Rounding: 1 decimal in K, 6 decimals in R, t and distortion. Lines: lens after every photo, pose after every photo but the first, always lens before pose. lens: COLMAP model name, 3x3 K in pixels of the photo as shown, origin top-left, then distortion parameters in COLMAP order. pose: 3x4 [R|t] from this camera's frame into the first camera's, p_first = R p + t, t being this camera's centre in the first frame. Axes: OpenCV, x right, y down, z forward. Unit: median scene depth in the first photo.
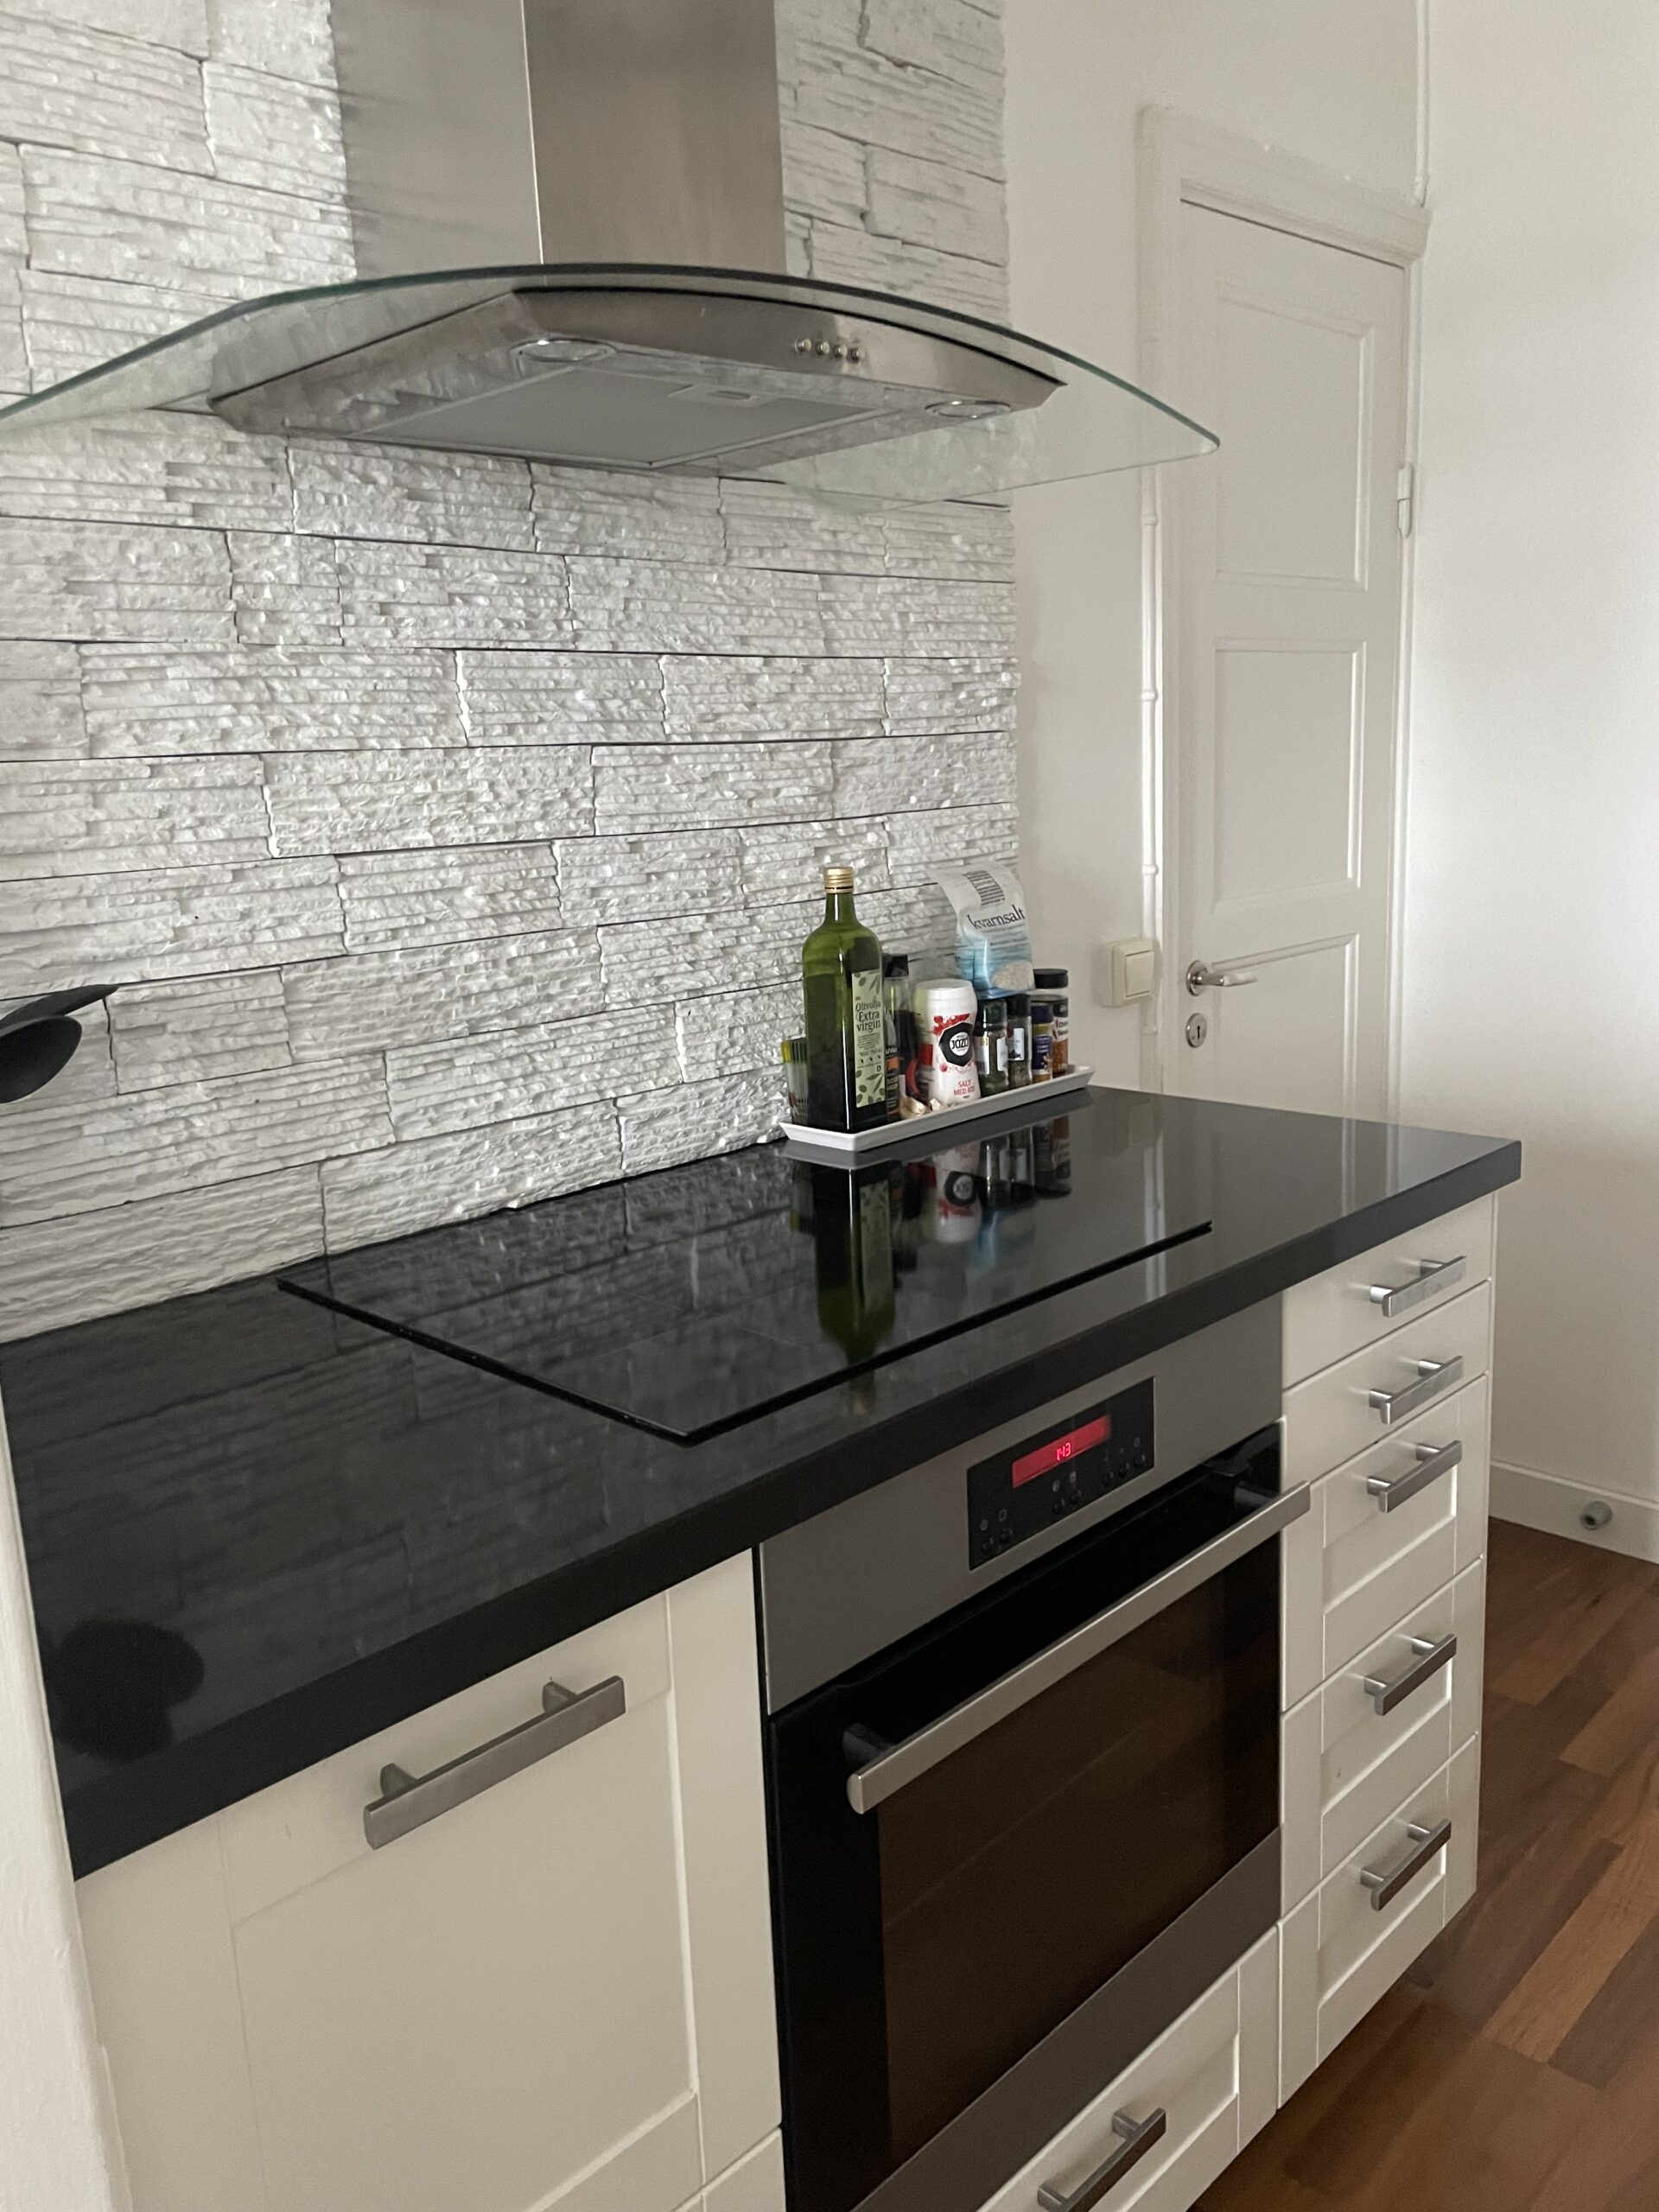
lens RADIAL K [[1667.2, 0, 837.9], [0, 1667.2, 1086.1], [0, 0, 1]] dist [0.075861, -0.100627]
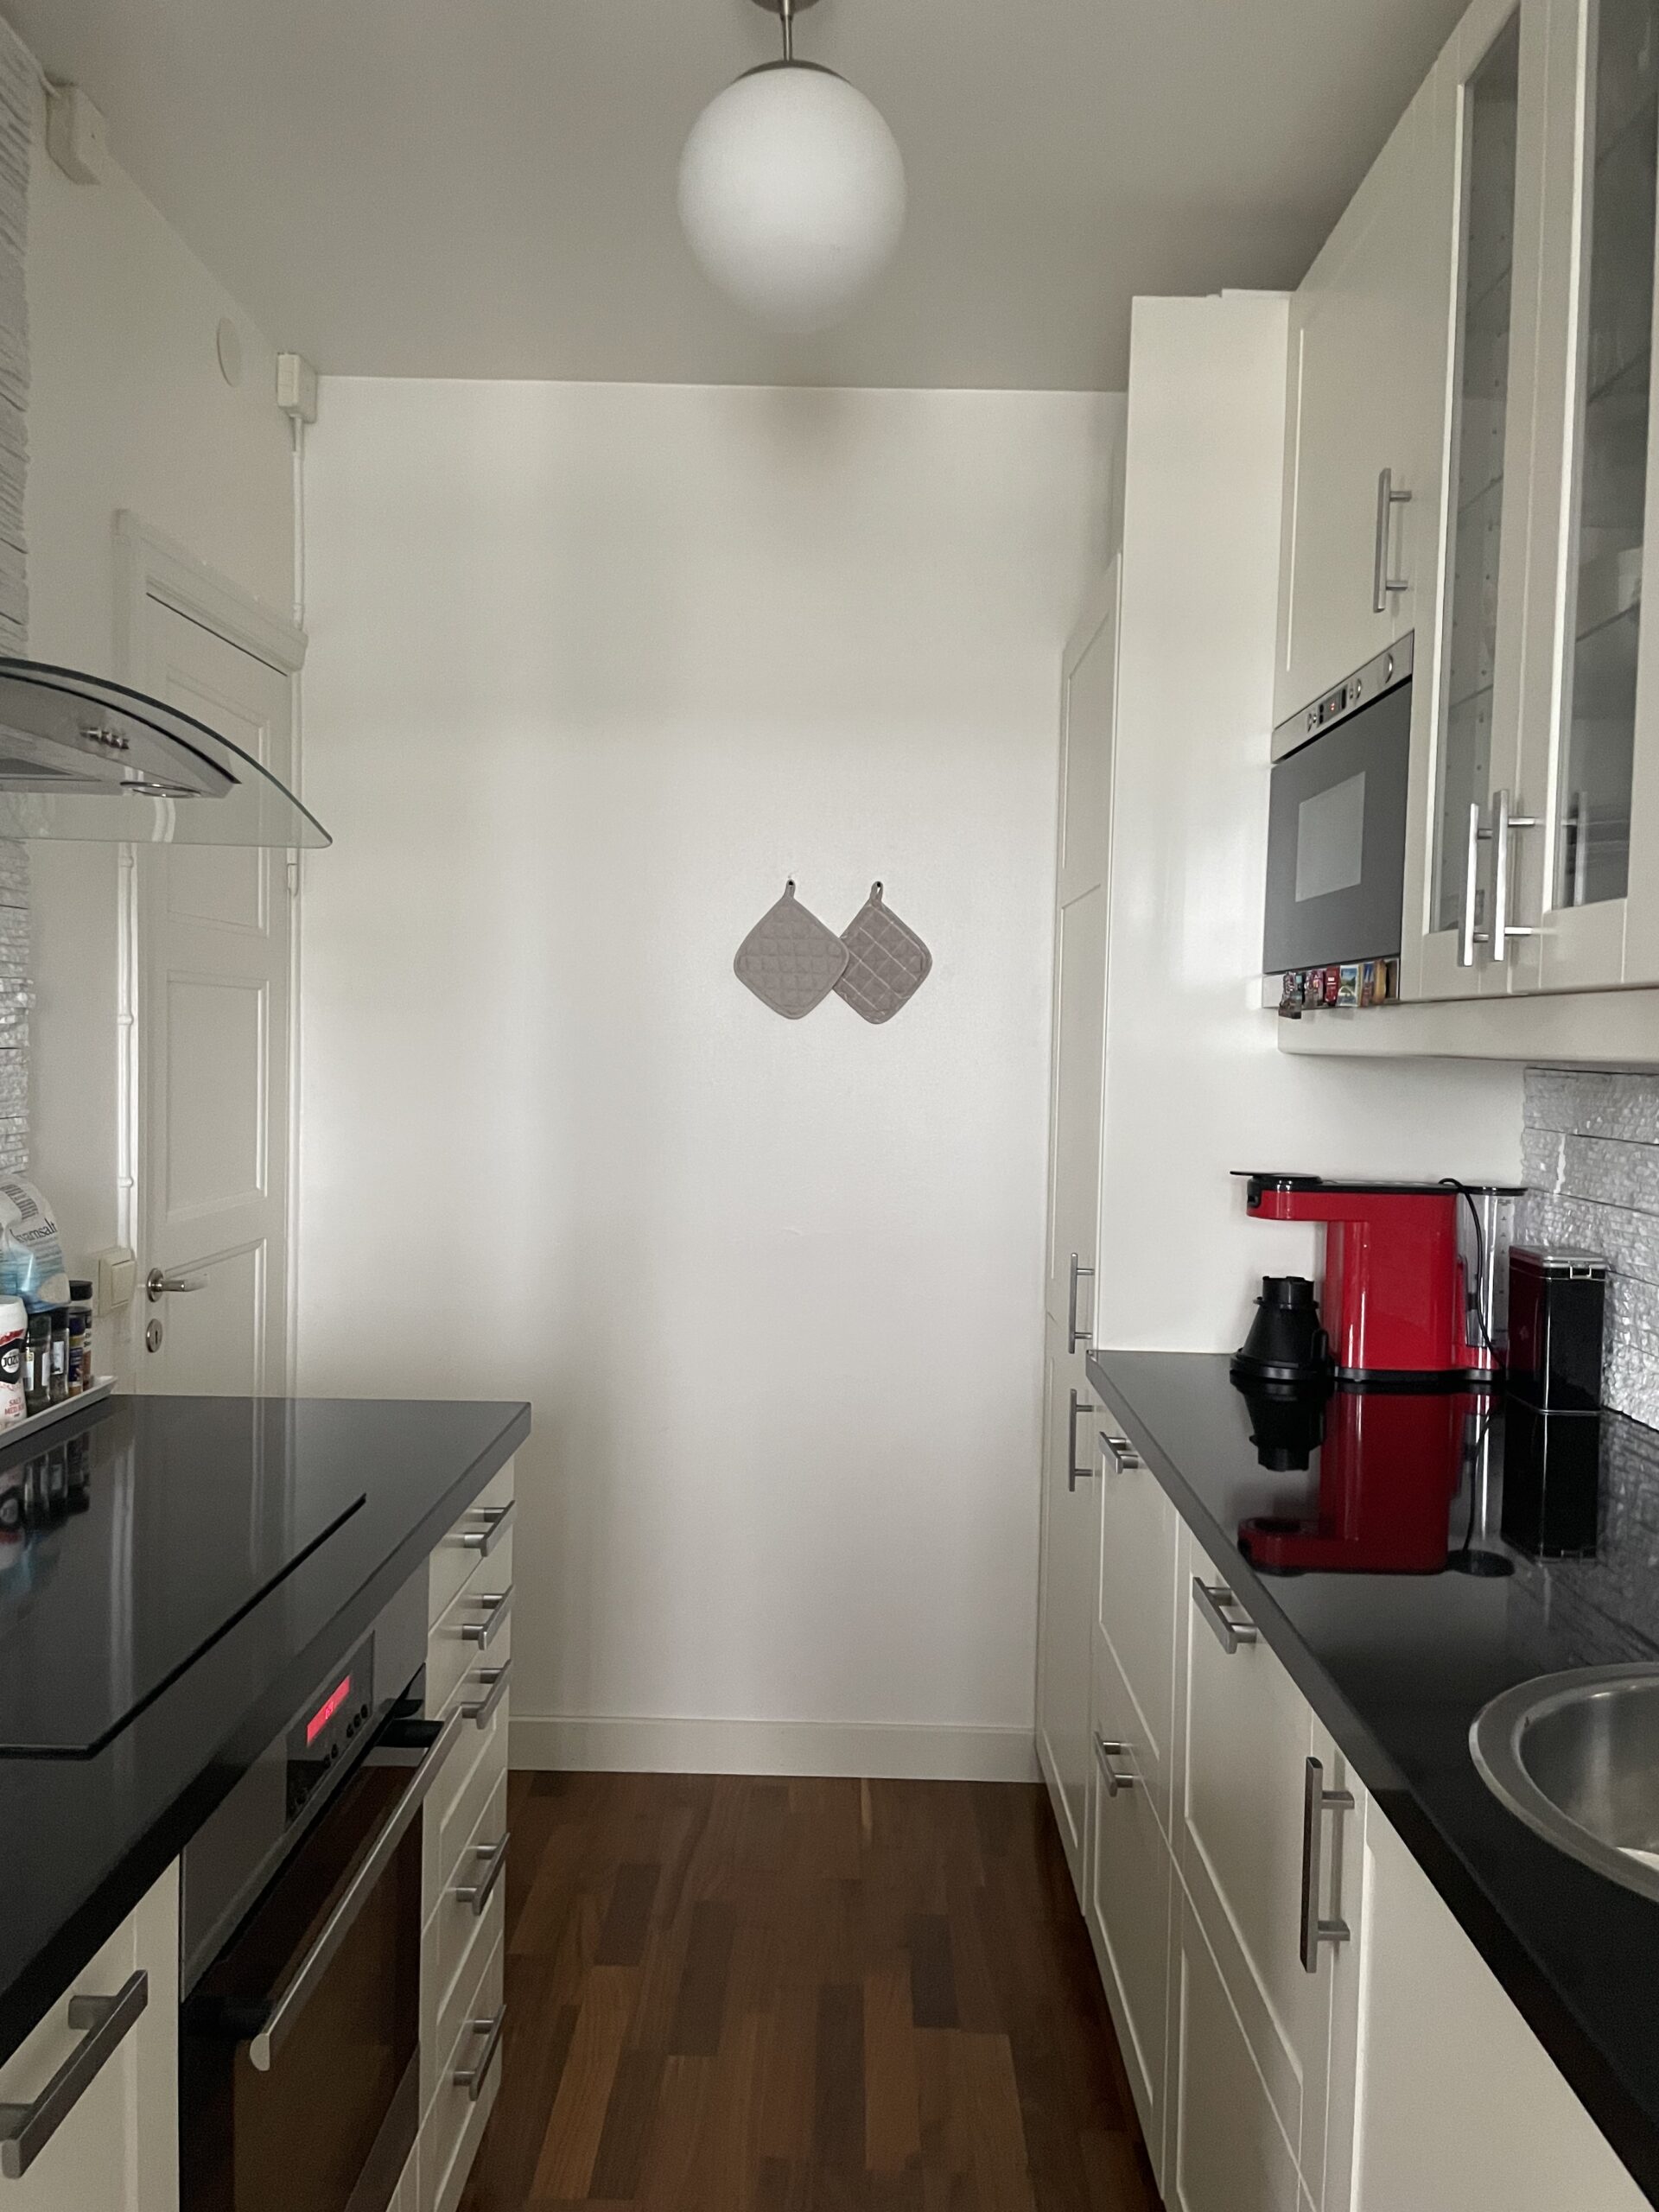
lens RADIAL K [[1667.2, 0, 837.9], [0, 1667.2, 1086.1], [0, 0, 1]] dist [0.075861, -0.100627]
pose [[0.712669, 0.041714, 0.700259, -0.271815], [0.082376, 0.986348, -0.142593, -0.002812], [-0.696647, 0.159306, 0.699503, -0.059404]]
